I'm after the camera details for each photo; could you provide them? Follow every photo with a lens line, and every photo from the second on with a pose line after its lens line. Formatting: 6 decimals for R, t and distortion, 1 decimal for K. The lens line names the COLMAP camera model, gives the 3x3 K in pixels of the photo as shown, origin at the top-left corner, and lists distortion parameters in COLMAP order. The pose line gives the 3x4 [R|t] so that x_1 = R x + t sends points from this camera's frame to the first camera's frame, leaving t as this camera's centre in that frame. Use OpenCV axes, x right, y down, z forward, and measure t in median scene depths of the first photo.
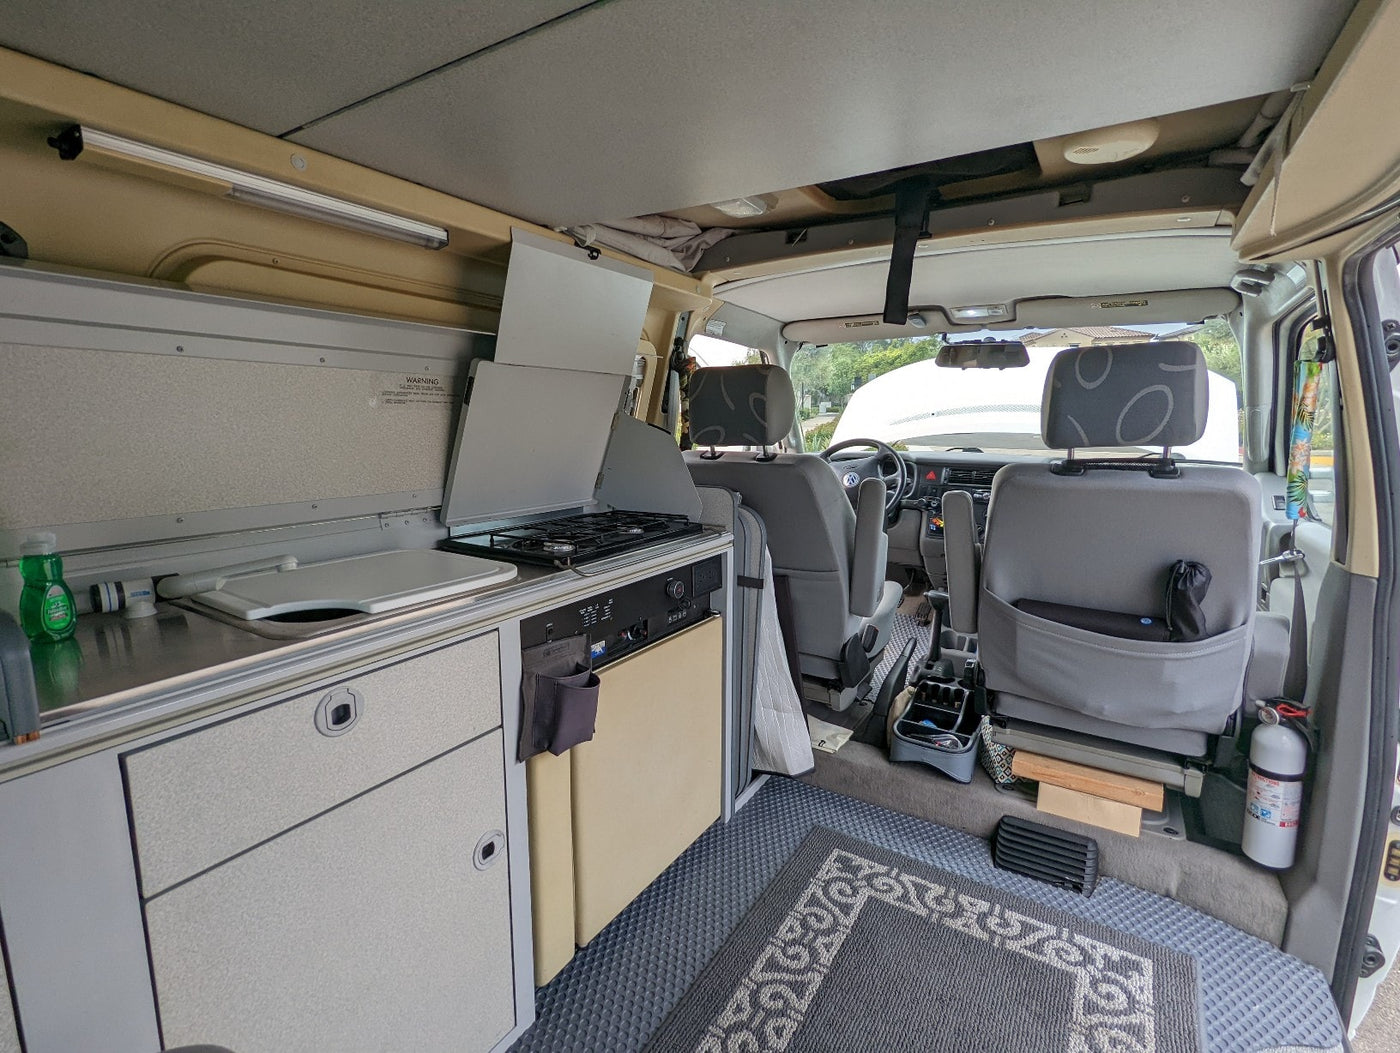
lens RADIAL K [[661.9, 0, 700.0], [0, 661.9, 526.5], [0, 0, 1]] dist [0.000607, -0.000008]
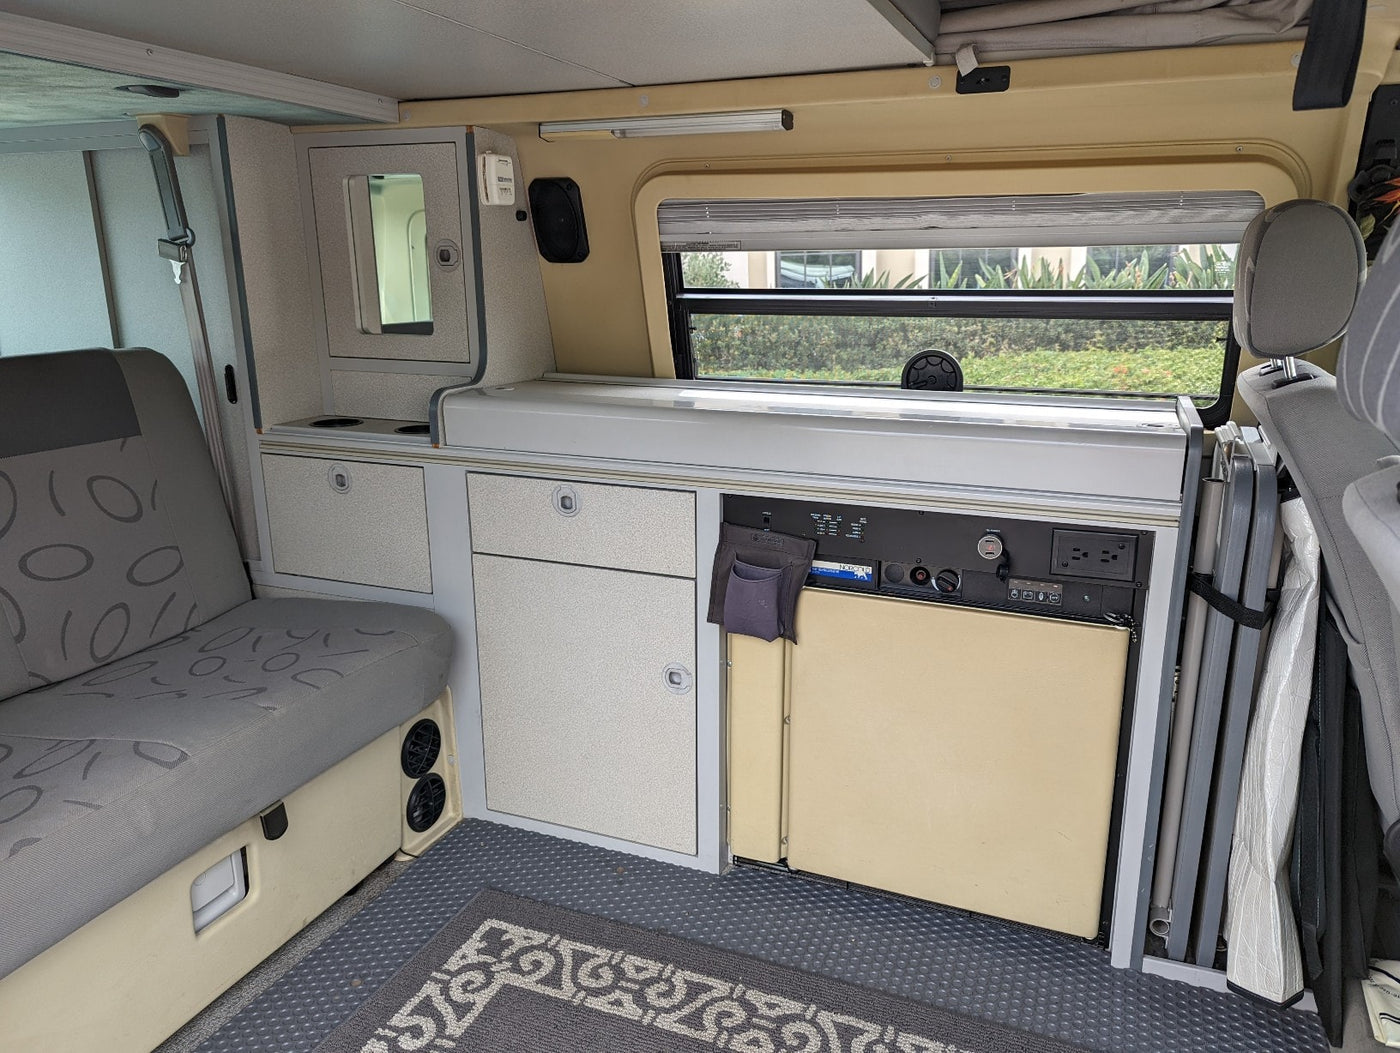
lens RADIAL K [[1022.0, 0, 700.0], [0, 1022.0, 526.5], [0, 0, 1]] dist [0.039154, 0.000620]
pose [[0.164625, 0.249303, -0.954330, 1.211105], [-0.152015, 0.962384, 0.225184, -0.159302], [0.974572, 0.108001, 0.196330, 0.606228]]
